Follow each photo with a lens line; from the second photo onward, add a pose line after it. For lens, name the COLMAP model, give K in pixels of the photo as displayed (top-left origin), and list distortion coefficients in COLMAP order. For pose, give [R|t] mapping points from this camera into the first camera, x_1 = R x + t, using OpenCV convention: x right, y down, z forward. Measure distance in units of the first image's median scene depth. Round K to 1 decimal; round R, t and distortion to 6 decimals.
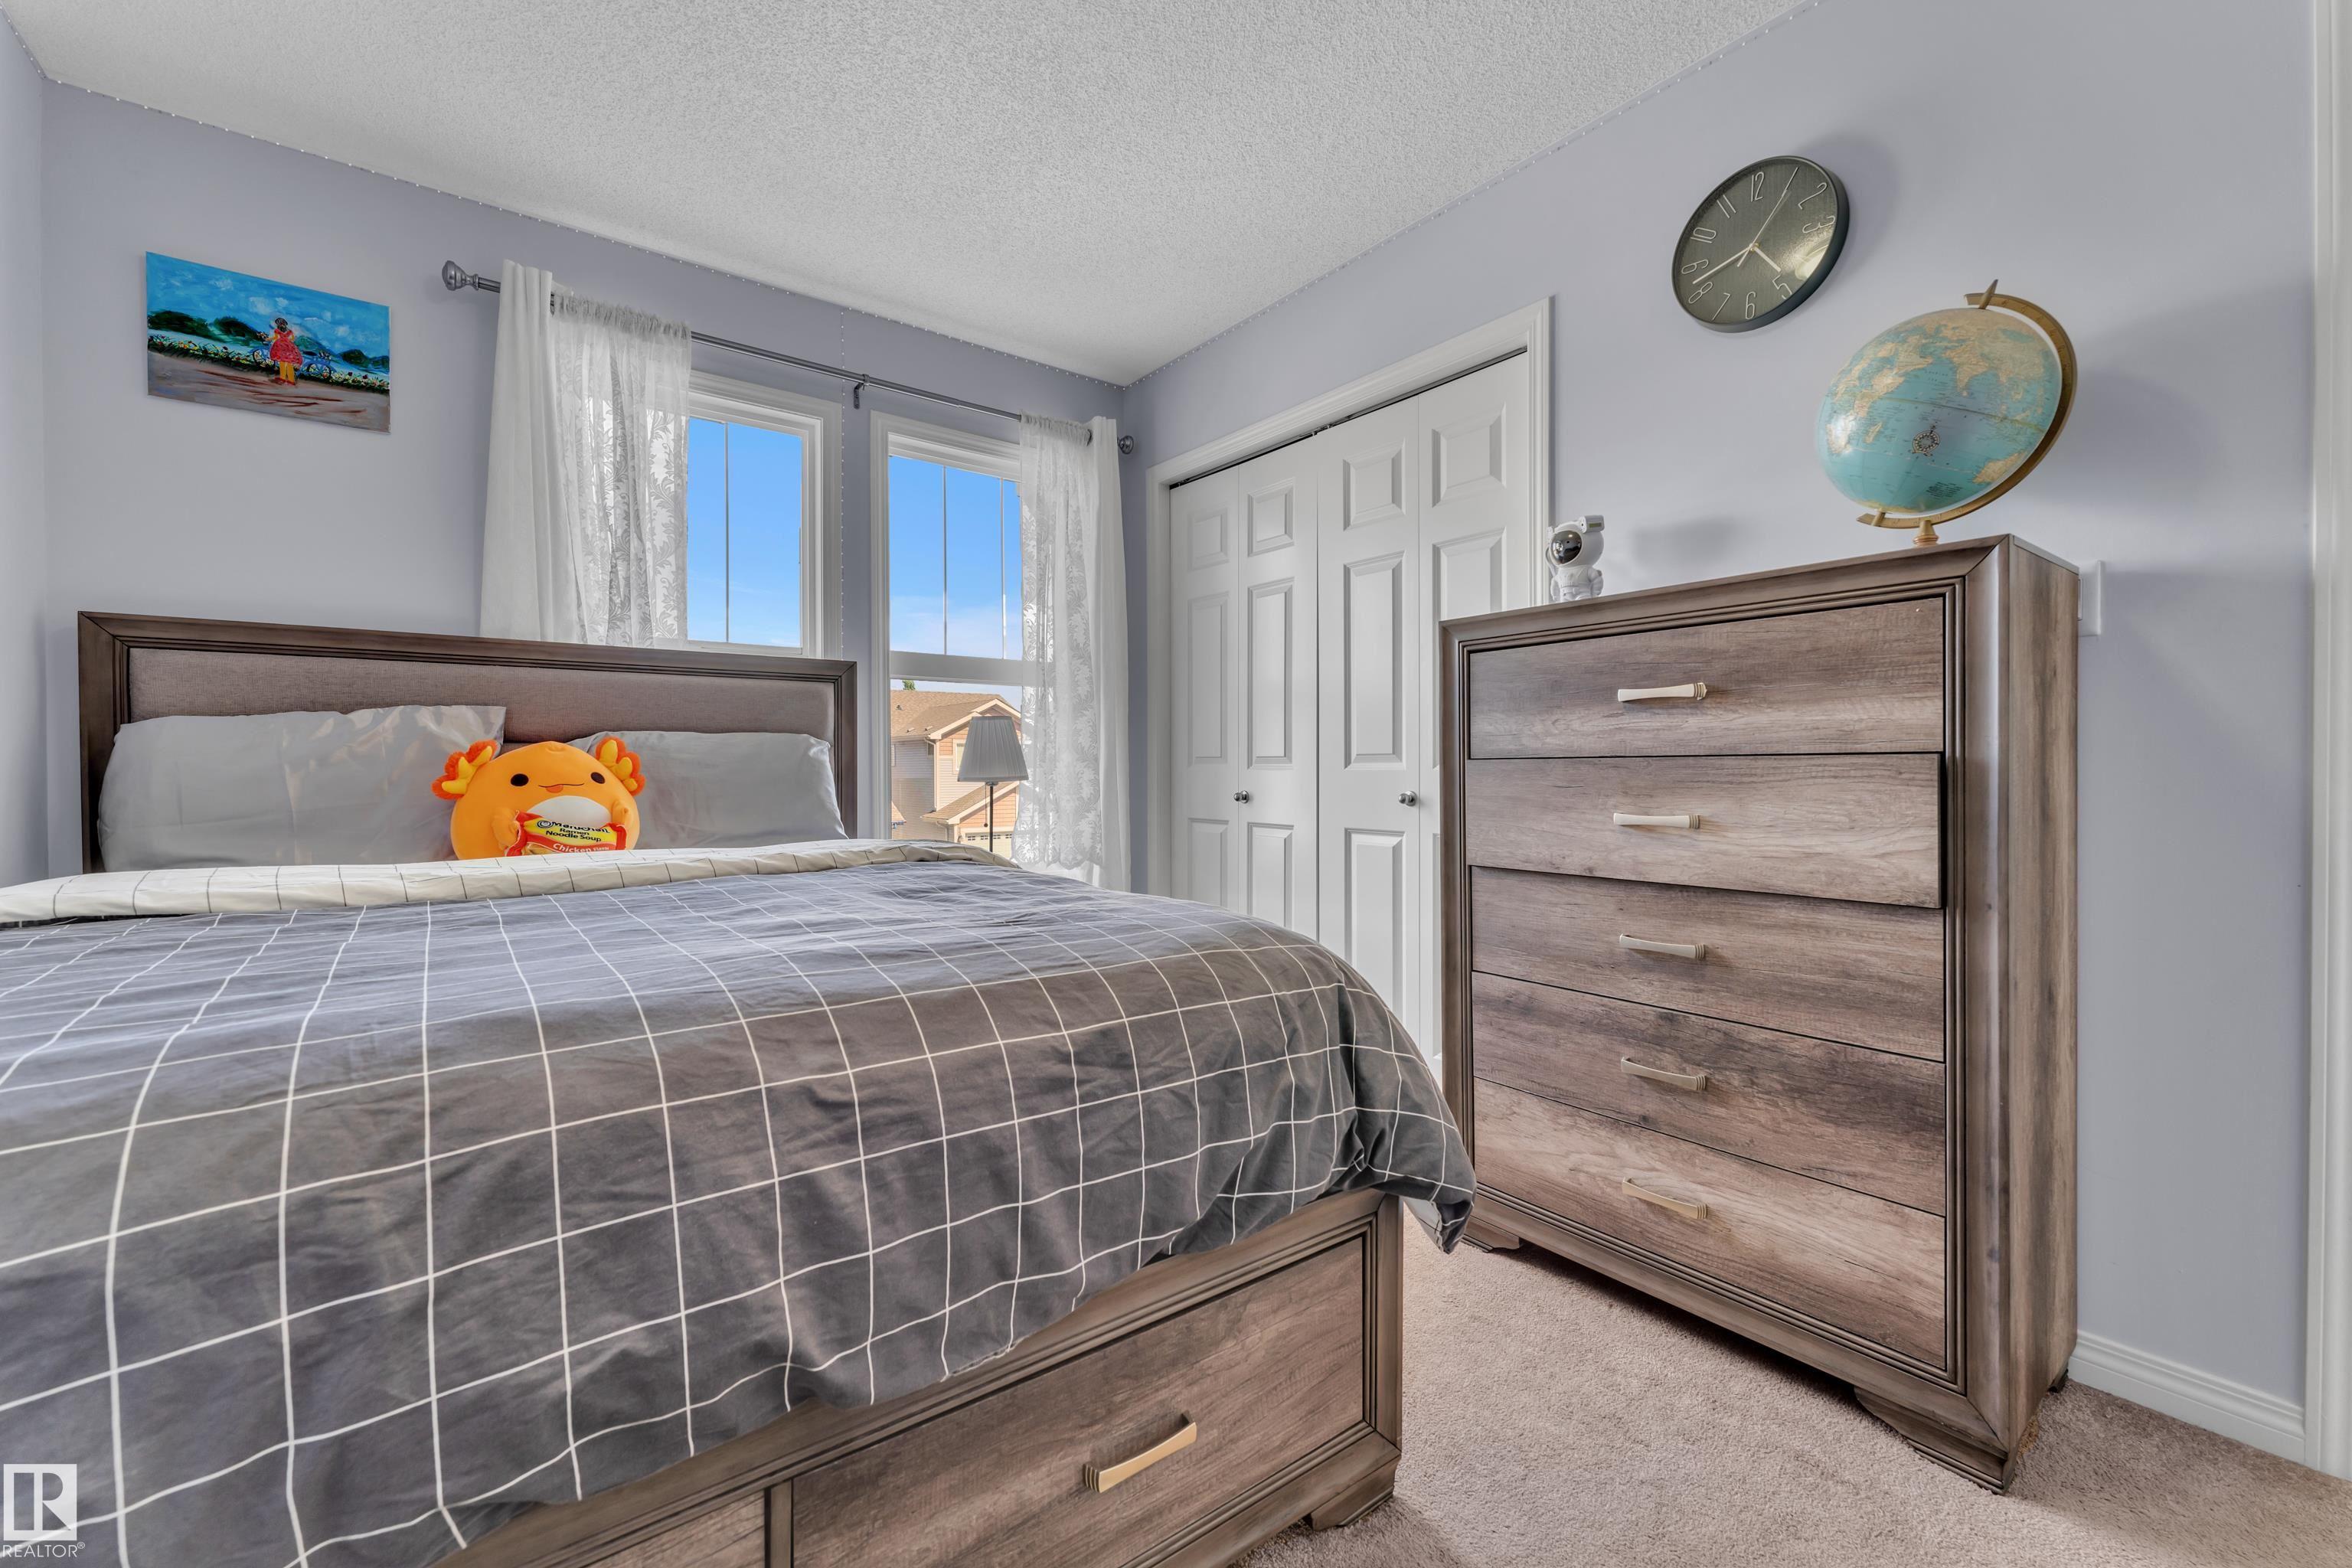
lens RADIAL K [[943.8, 0, 1174.4], [0, 943.8, 780.7], [0, 0, 1]] dist [0.000907, 0.000937]
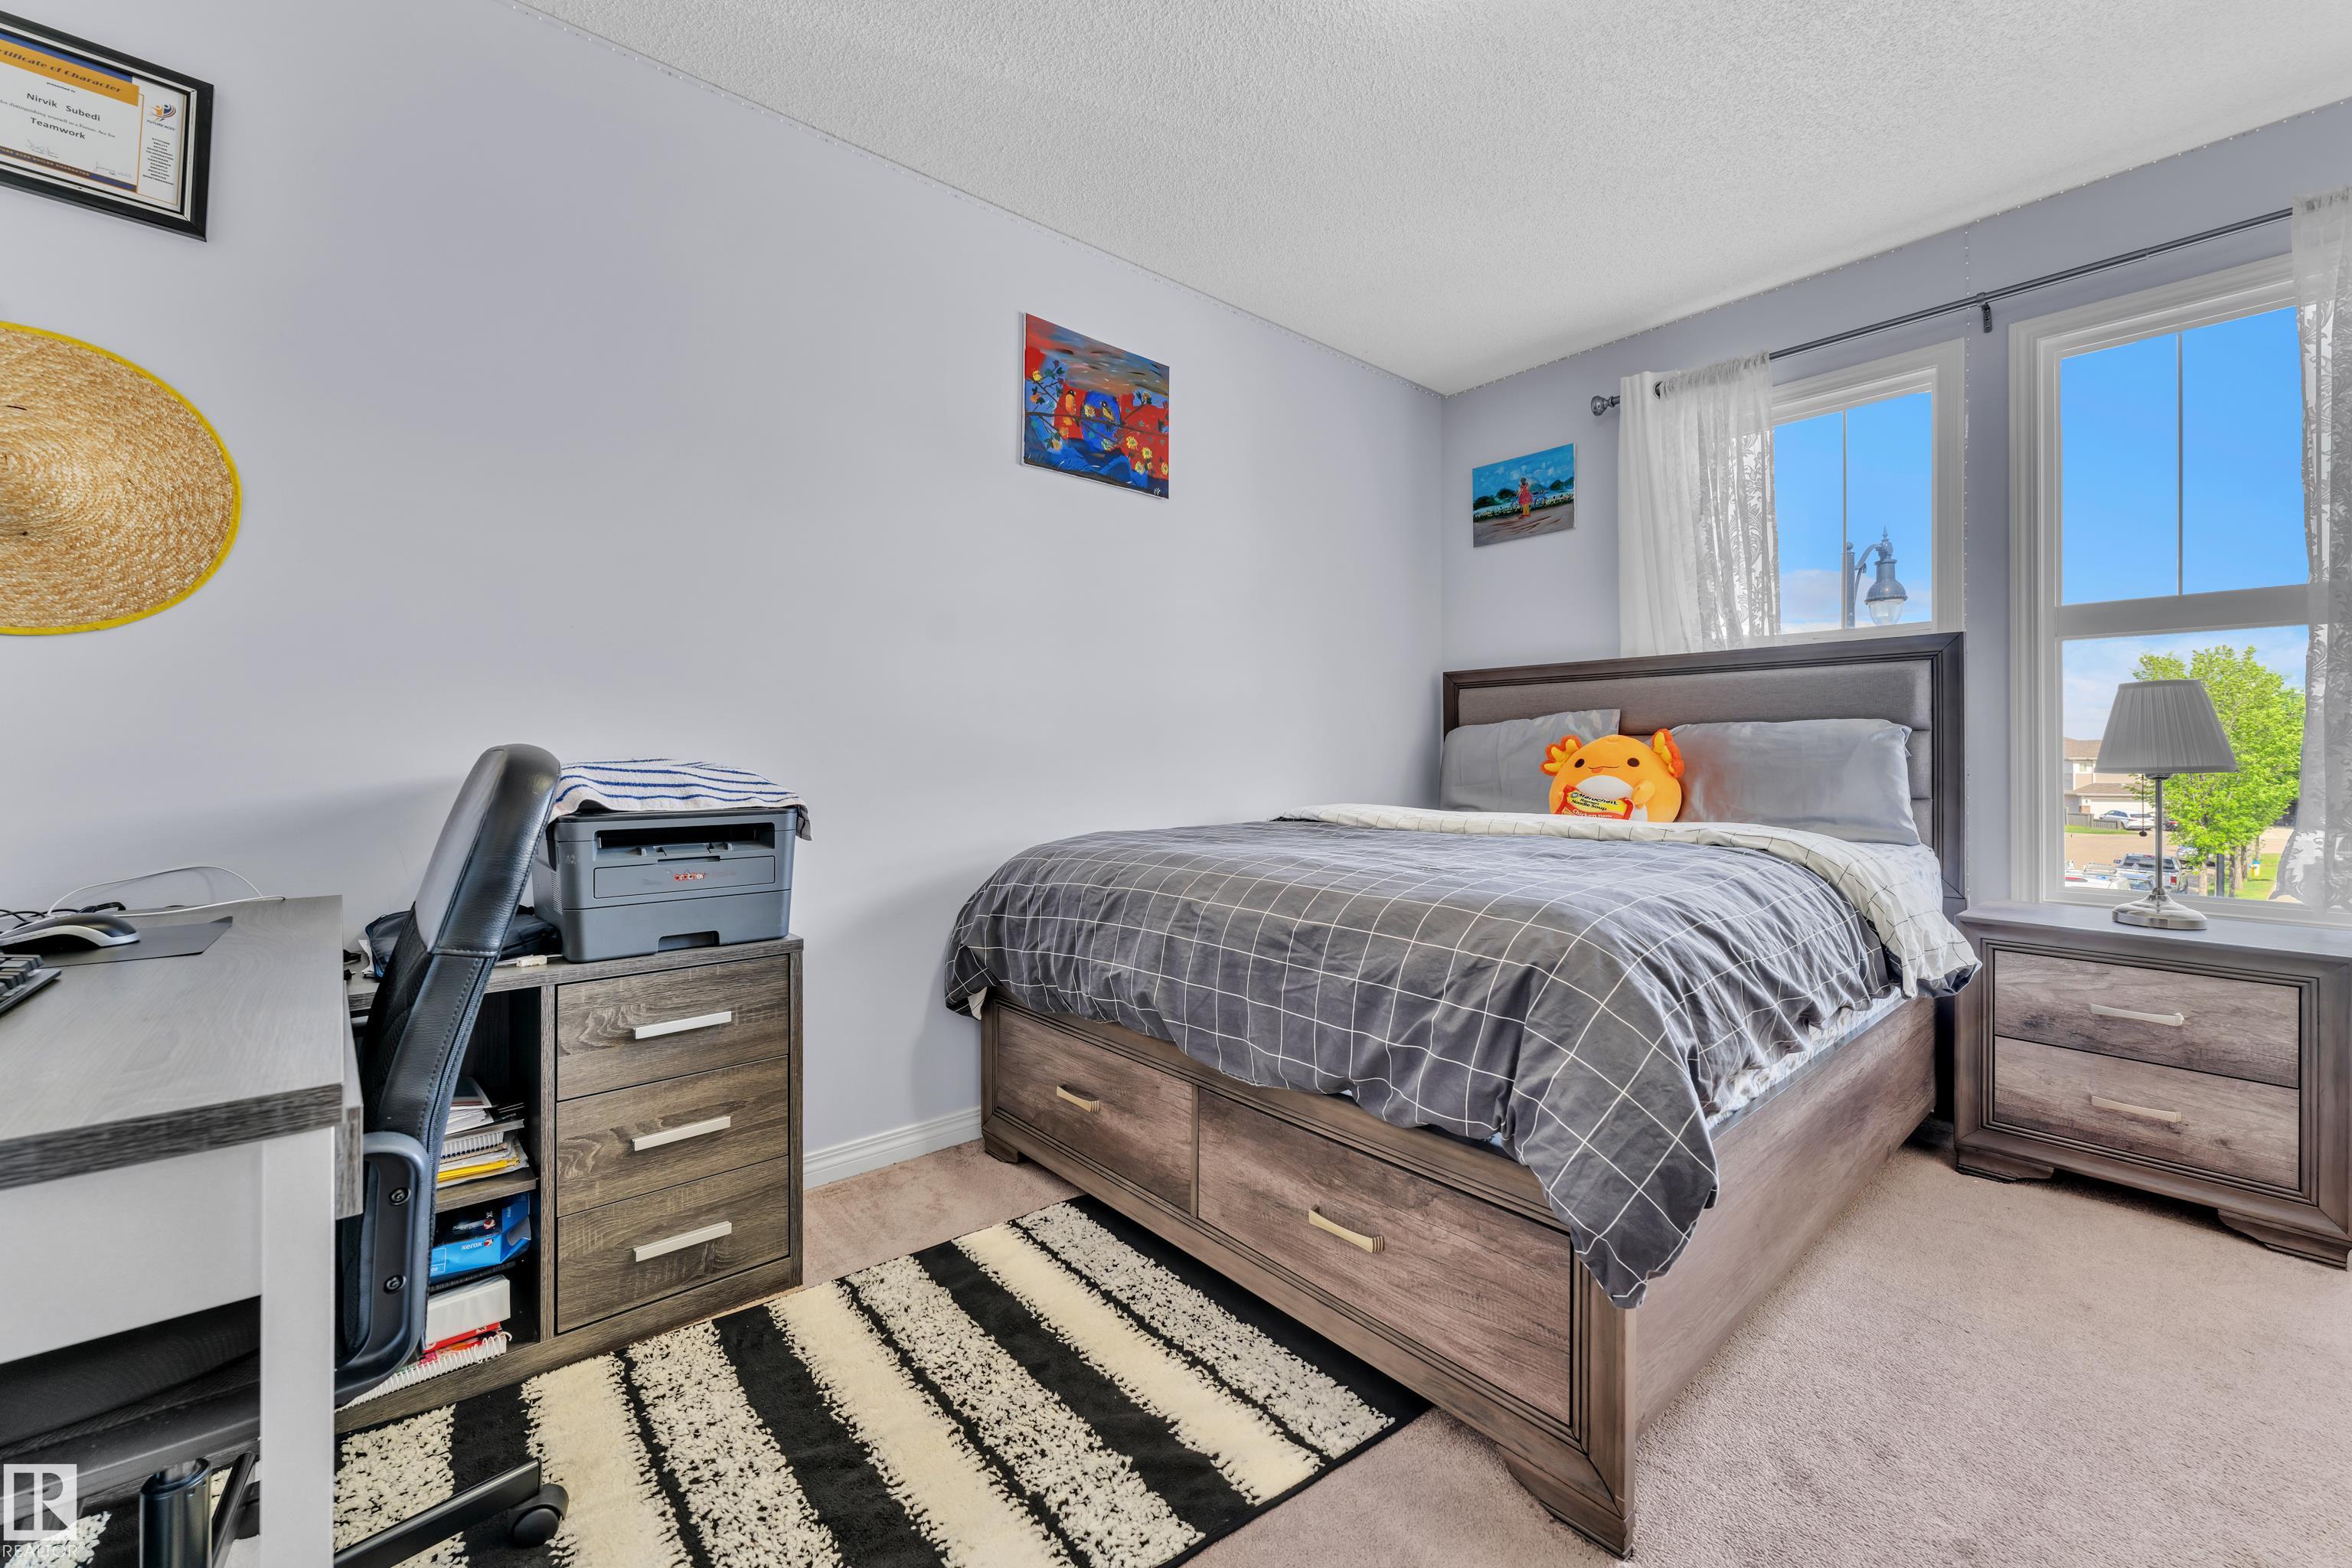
lens RADIAL K [[943.8, 0, 1174.0], [0, 943.8, 766.5], [0, 0, 1]] dist [0.000907, 0.000937]
pose [[0.069526, 0.014989, -0.997468, 0.625360], [-0.014000, 0.999803, 0.014049, -0.006436], [0.997482, 0.012987, 0.069722, 0.285648]]
